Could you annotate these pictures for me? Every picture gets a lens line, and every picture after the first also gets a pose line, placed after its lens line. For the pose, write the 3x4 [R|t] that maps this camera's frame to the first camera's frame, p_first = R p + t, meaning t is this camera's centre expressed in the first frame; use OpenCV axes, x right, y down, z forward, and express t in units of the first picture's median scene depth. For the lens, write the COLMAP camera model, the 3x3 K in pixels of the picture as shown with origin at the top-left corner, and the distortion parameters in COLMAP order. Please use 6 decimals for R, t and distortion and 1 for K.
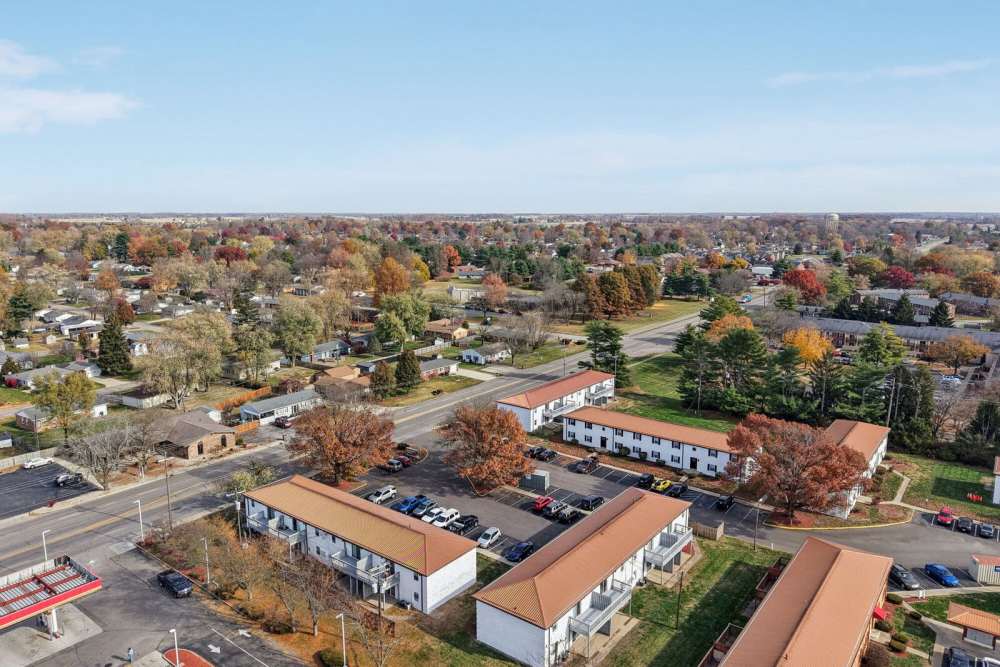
lens RADIAL K [[660.6, 0, 500.0], [0, 660.6, 333.5], [0, 0, 1]] dist [0.033905, -0.034153]
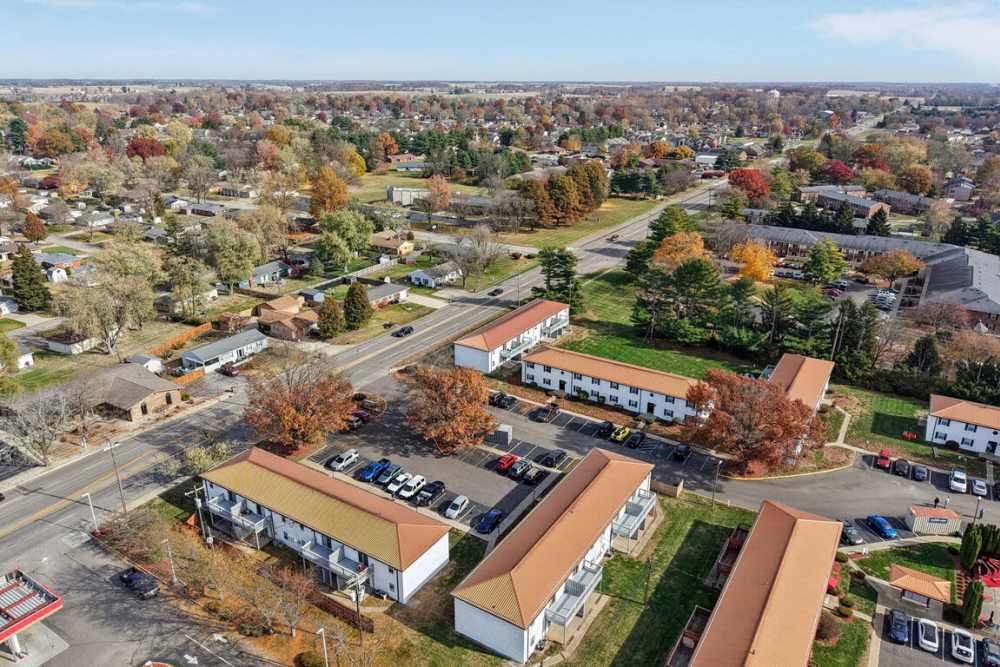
lens RADIAL K [[660.6, 0, 500.0], [0, 660.6, 333.5], [0, 0, 1]] dist [0.033905, -0.034153]
pose [[0.995701, -0.029623, 0.087756, -0.023004], [0.013260, 0.983306, 0.181475, -0.094749], [-0.091667, -0.179531, 0.979472, 0.038220]]
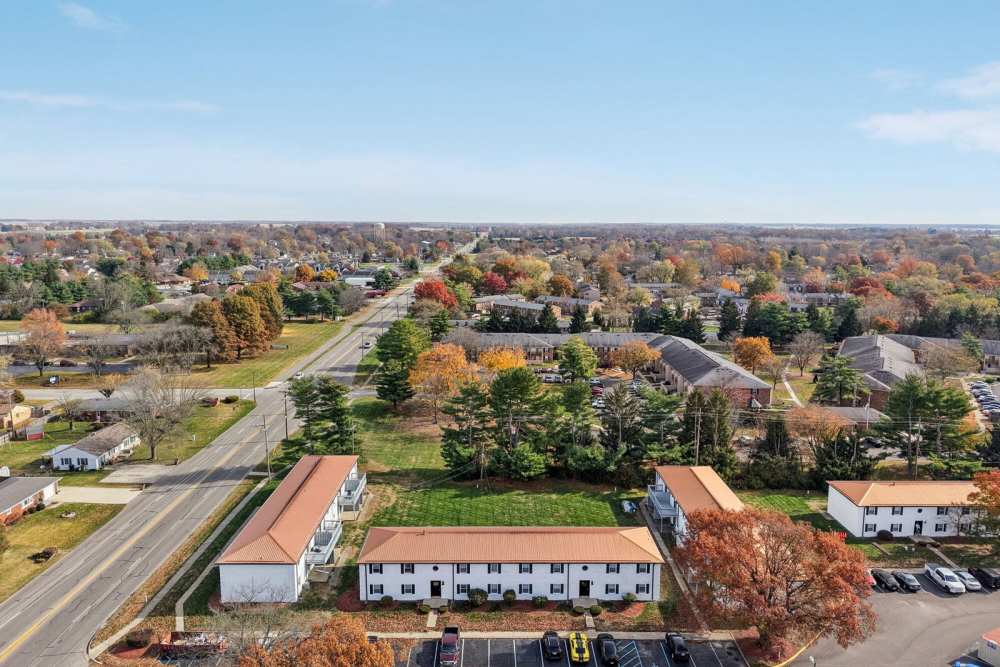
lens RADIAL K [[660.6, 0, 500.0], [0, 660.6, 333.5], [0, 0, 1]] dist [0.033905, -0.034153]
pose [[0.784852, -0.096114, 0.612185, -0.151037], [0.103848, 0.994328, 0.022973, -0.079922], [-0.610920, 0.045544, 0.790381, 0.451454]]
